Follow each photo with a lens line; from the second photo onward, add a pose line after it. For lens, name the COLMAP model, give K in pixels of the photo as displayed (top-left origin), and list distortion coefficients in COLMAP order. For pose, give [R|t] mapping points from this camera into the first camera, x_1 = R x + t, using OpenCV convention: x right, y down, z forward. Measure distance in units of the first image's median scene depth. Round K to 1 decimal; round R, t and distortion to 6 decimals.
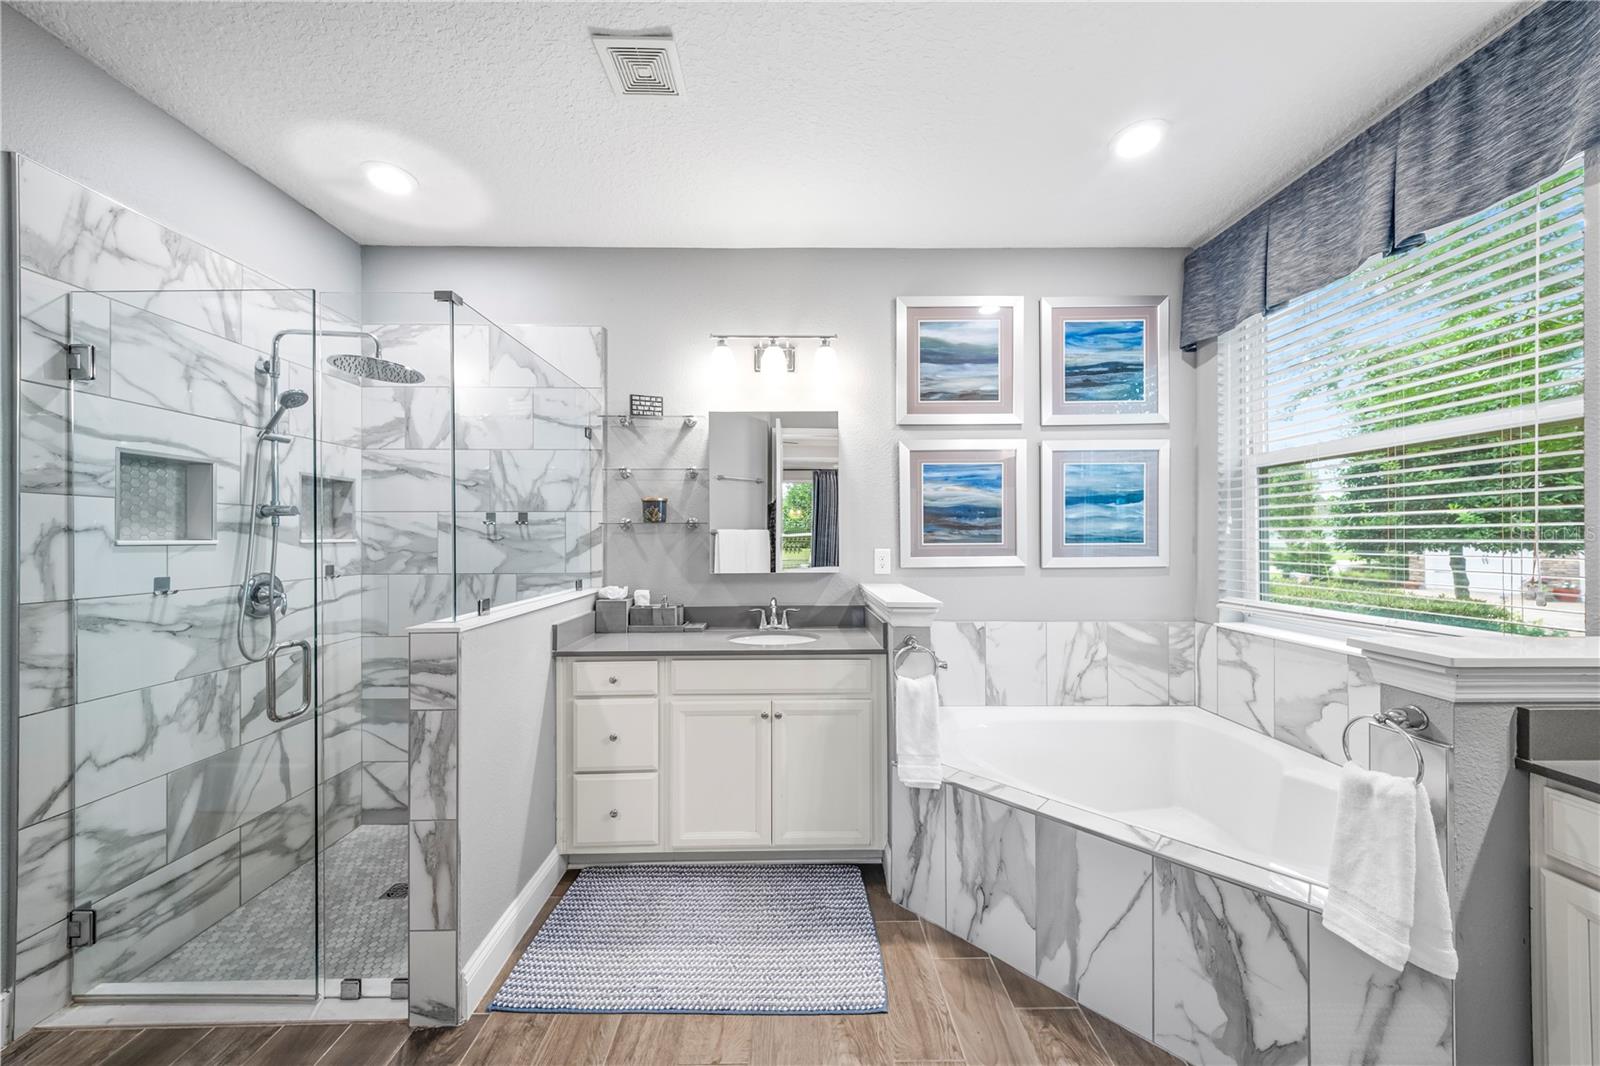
lens RADIAL K [[554.3, 0, 798.6], [0, 554.3, 537.1], [0, 0, 1]] dist [0.012736, -0.005021]
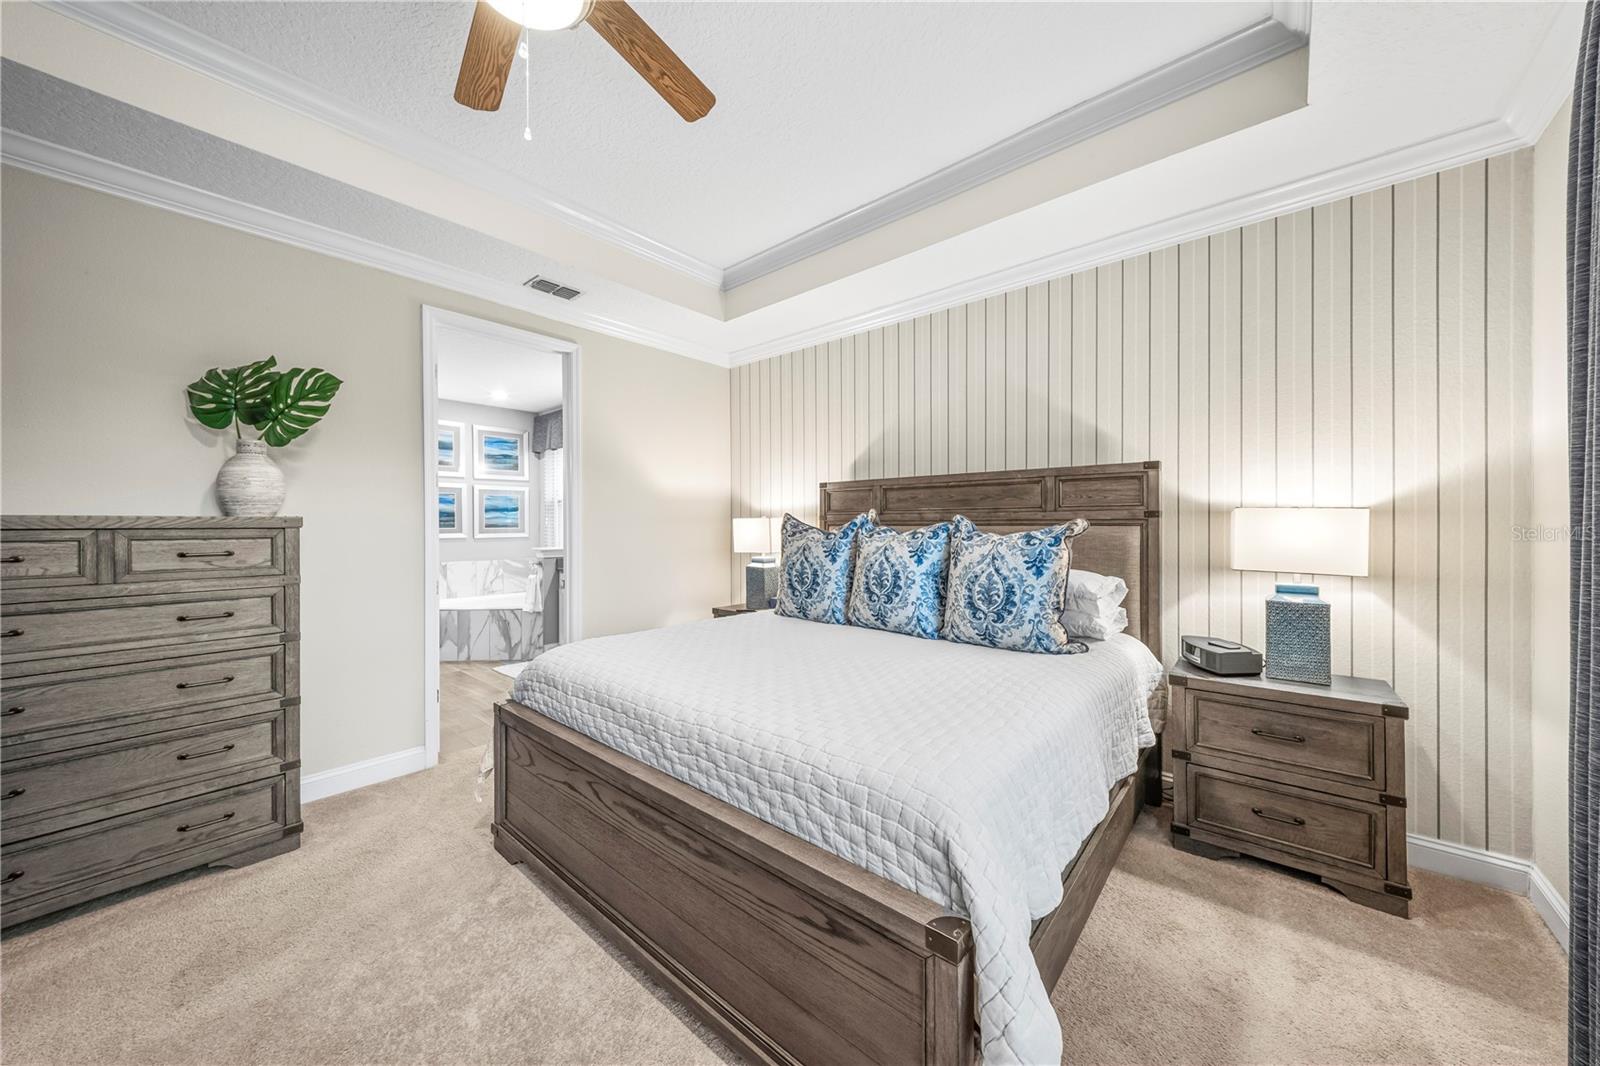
lens RADIAL K [[554.3, 0, 798.6], [0, 554.3, 537.1], [0, 0, 1]] dist [0.012736, -0.005021]
pose [[0.672547, -0.006093, 0.740030, -0.472064], [-0.001779, 0.999950, 0.009849, 0.028907], [-0.740053, -0.007941, 0.672502, -1.972976]]
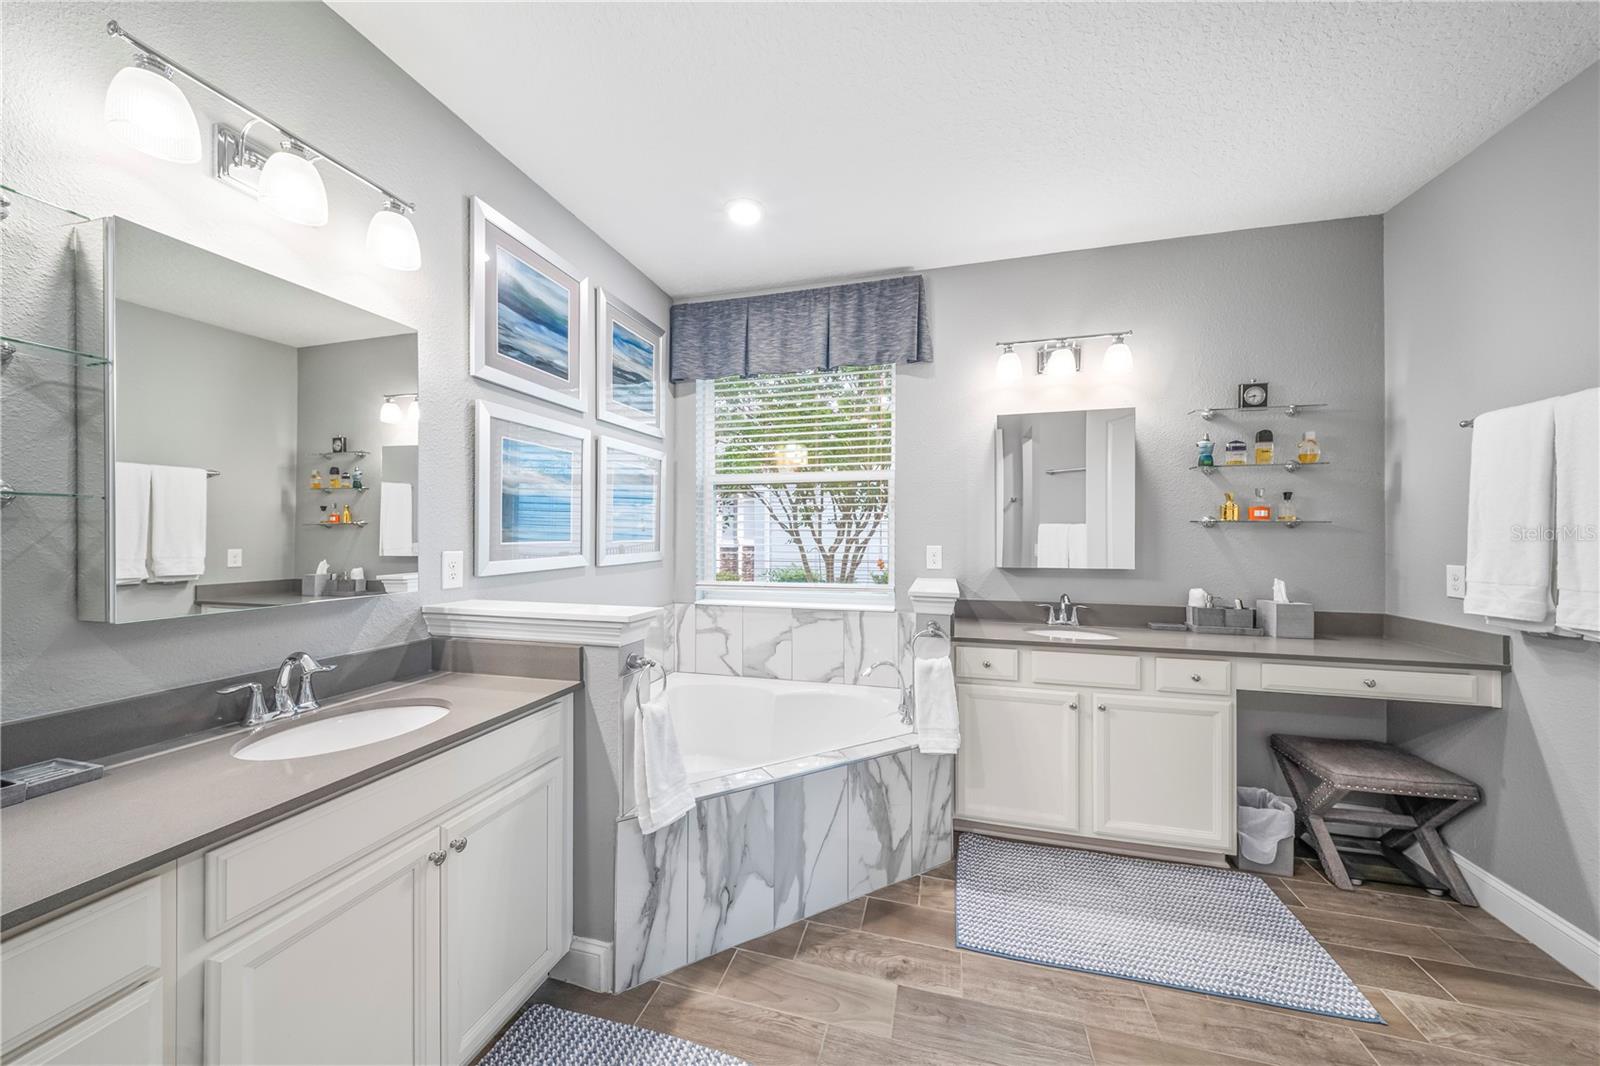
lens RADIAL K [[550.8, 0, 802.8], [0, 550.8, 534.3], [0, 0, 1]] dist [0.013343, -0.005158]
pose [[0.271293, 0.003639, 0.962490, -0.470159], [-0.003686, 0.999989, -0.002742, 0.001327], [-0.962490, -0.002804, 0.271304, 0.482190]]
